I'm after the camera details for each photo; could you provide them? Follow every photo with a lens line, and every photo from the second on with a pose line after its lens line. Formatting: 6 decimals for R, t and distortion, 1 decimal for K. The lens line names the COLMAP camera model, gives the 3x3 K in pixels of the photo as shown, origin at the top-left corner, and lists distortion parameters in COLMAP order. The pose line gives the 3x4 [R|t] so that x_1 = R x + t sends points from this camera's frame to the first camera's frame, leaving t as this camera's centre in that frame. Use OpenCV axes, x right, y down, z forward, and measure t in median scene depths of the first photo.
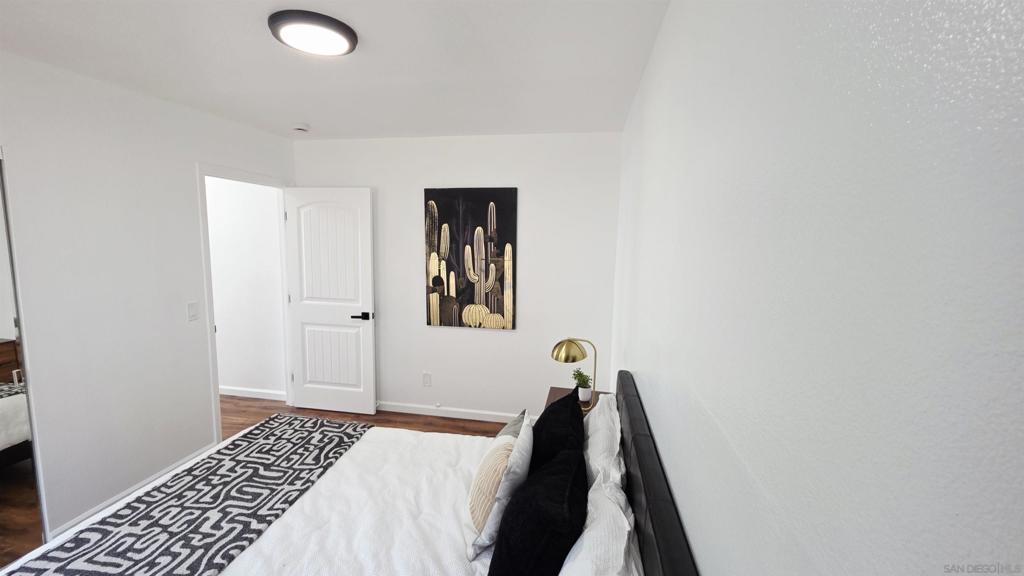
lens RADIAL K [[410.2, 0, 500.2], [0, 410.2, 287.7], [0, 0, 1]] dist [0.002737, -0.000627]
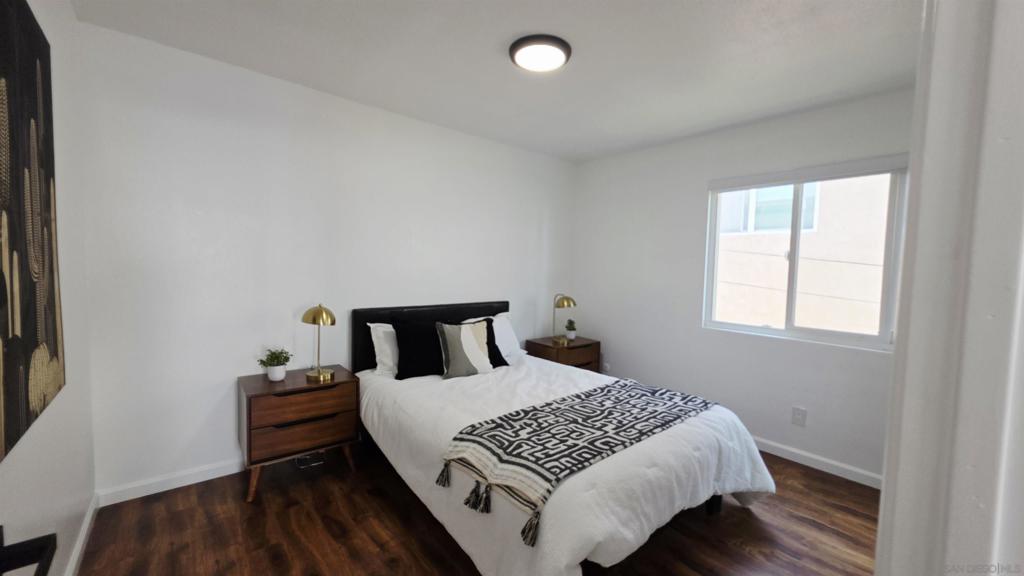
lens RADIAL K [[410.2, 0, 506.4], [0, 410.2, 288.8], [0, 0, 1]] dist [0.002737, -0.000627]
pose [[-0.772579, -0.076382, 0.630307, -0.968884], [0.039538, 0.985023, 0.167829, -0.084510], [-0.633686, 0.154583, -0.757988, 1.683670]]
